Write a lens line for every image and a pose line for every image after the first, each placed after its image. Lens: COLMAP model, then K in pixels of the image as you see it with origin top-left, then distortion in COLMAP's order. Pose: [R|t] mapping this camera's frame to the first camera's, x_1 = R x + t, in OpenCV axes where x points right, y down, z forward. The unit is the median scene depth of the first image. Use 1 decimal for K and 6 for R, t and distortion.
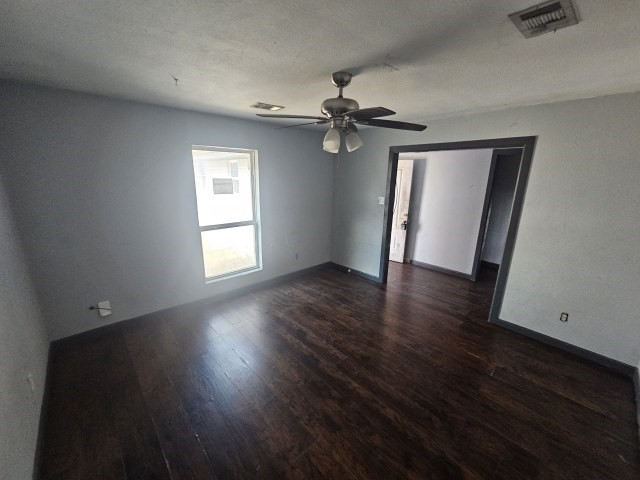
lens RADIAL K [[262.5, 0, 321.5], [0, 262.5, 241.0], [0, 0, 1]] dist [-0.000195, 0.000205]
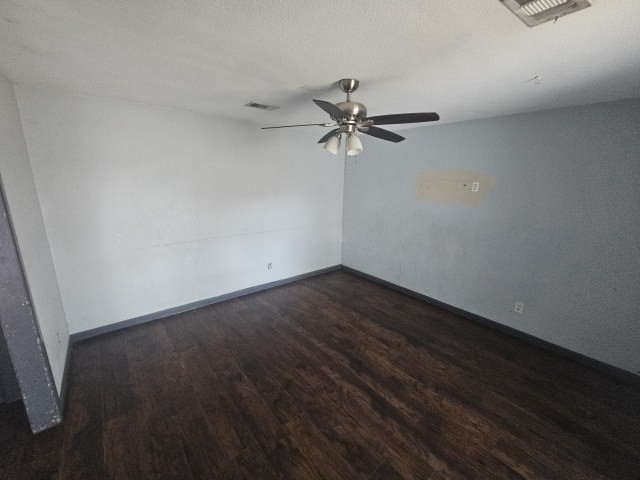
lens RADIAL K [[262.5, 0, 321.5], [0, 262.5, 241.0], [0, 0, 1]] dist [-0.000195, 0.000205]
pose [[-0.998215, -0.050802, 0.031401, 0.076708], [-0.030341, 0.884238, 0.466050, -0.354927], [-0.051442, 0.464265, -0.884201, 1.416192]]
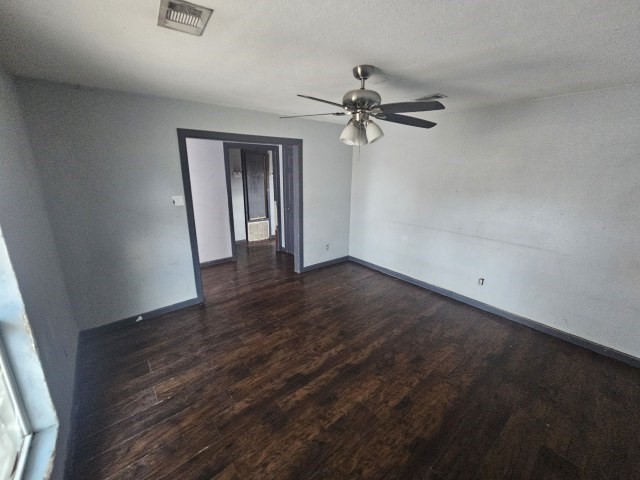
lens RADIAL K [[262.5, 0, 321.5], [0, 262.5, 241.0], [0, 0, 1]] dist [-0.000195, 0.000205]
pose [[0.054652, -0.283483, 0.957419, -0.688026], [0.236732, 0.935192, 0.263389, -0.204297], [-0.970037, 0.212257, 0.118220, 0.755751]]
